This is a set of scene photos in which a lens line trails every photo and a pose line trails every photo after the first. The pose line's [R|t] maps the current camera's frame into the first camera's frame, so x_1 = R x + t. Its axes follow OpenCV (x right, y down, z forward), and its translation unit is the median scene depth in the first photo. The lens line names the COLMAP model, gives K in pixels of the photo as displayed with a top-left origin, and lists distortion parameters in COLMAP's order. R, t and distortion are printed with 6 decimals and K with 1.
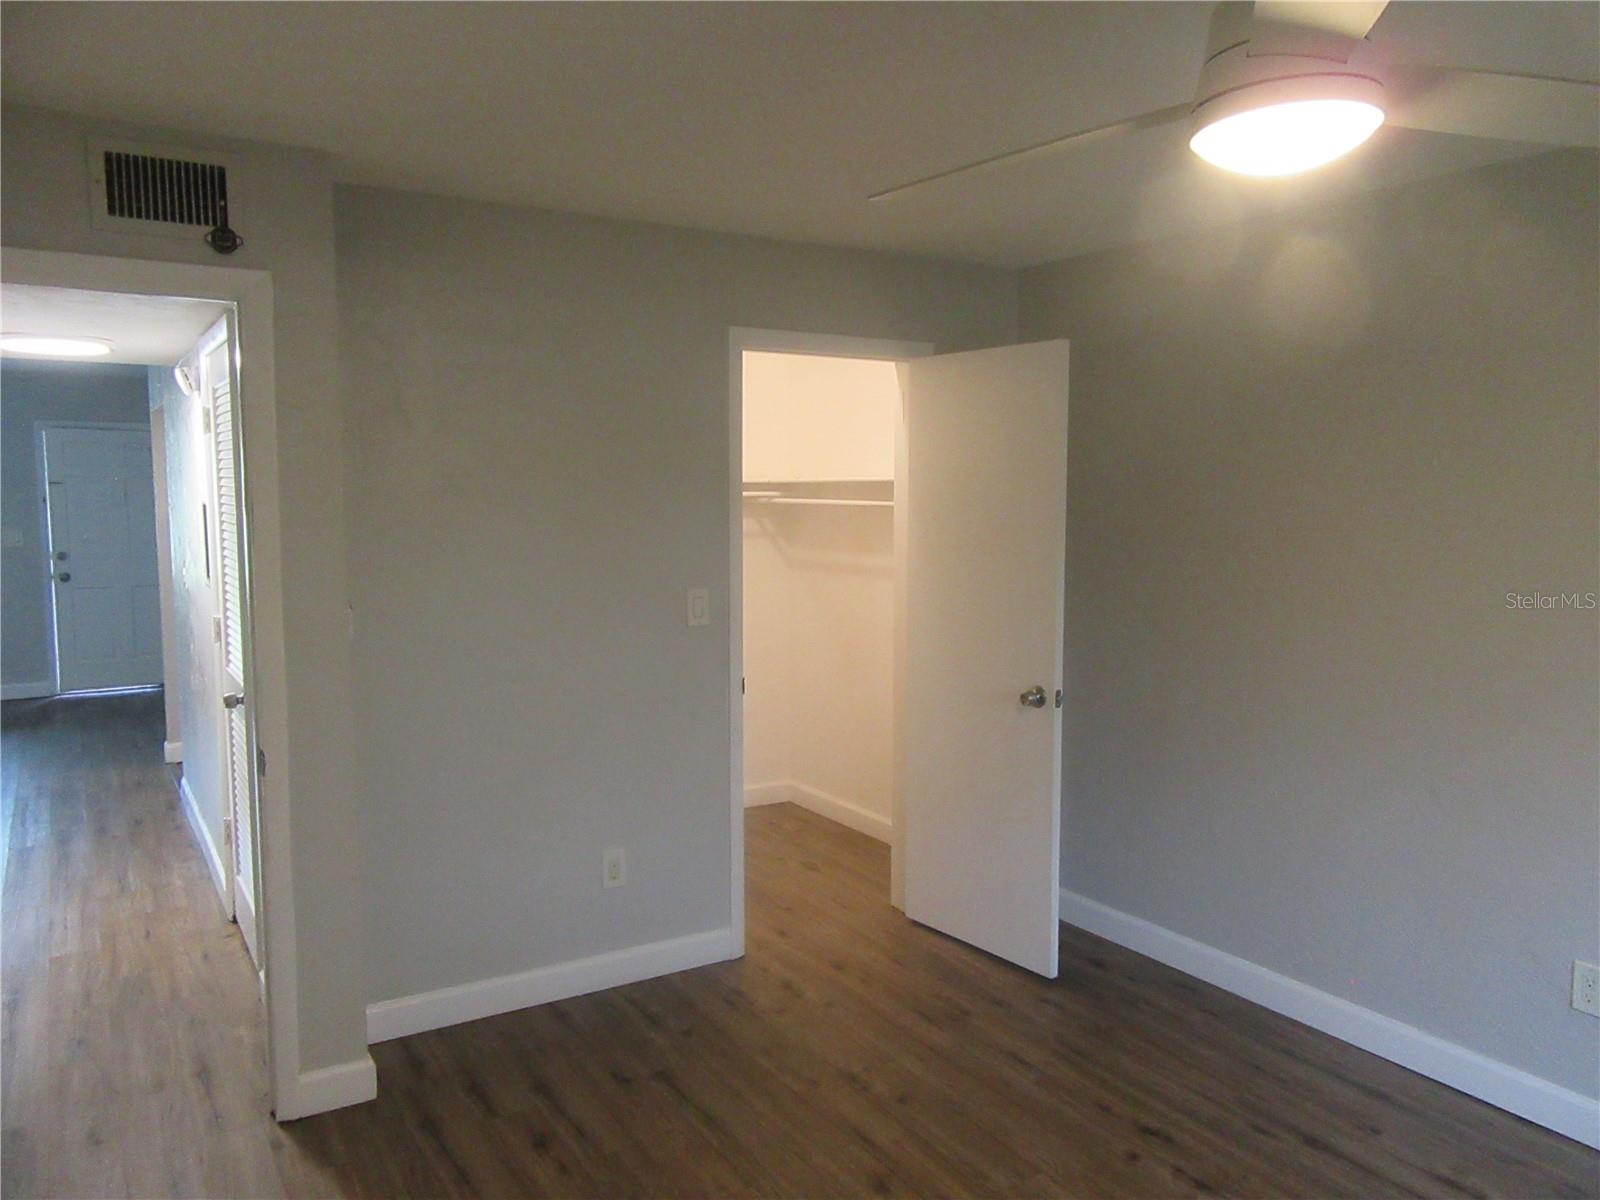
lens RADIAL K [[1195.0, 0, 807.9], [0, 1195.0, 595.4], [0, 0, 1]] dist [-0.001490, -0.001953]
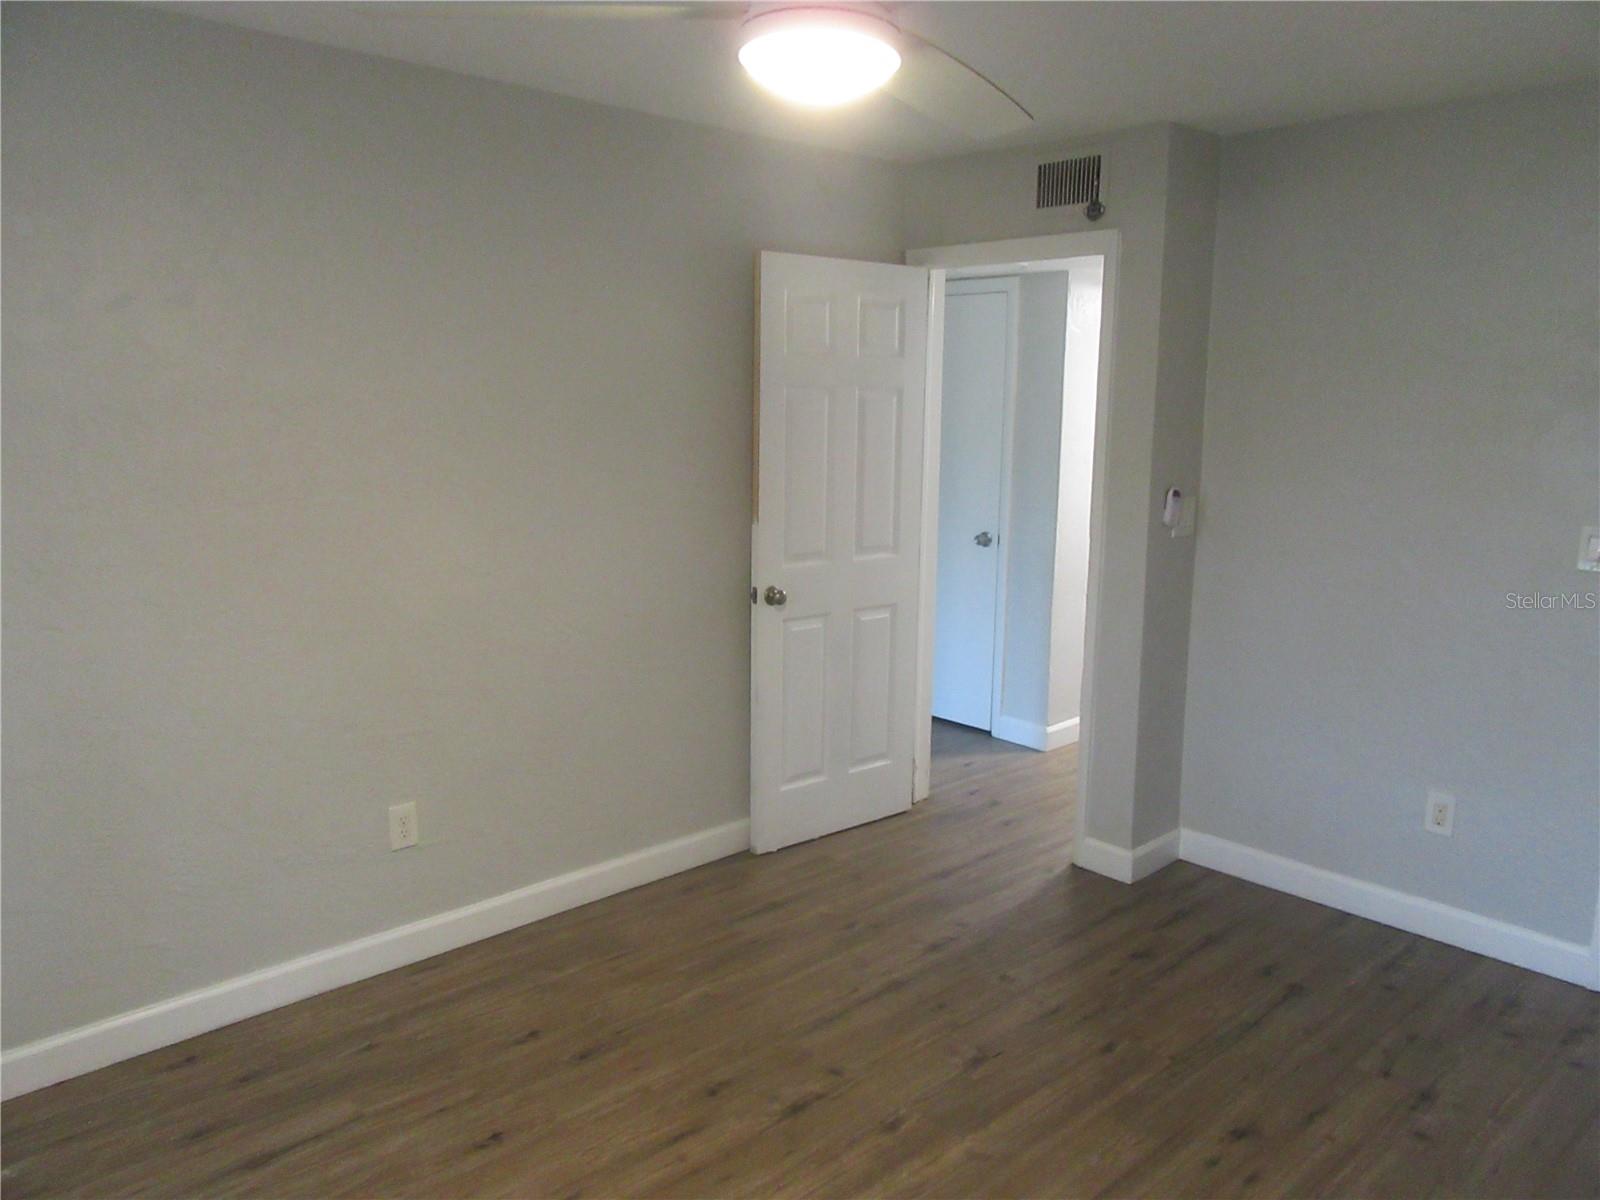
lens RADIAL K [[1195.0, 0, 807.9], [0, 1195.0, 595.4], [0, 0, 1]] dist [-0.001490, -0.001953]
pose [[0.195241, 0.155645, -0.968326, 0.808241], [-0.103729, 0.985066, 0.137421, -0.018970], [0.975255, 0.073614, 0.208470, 0.419055]]
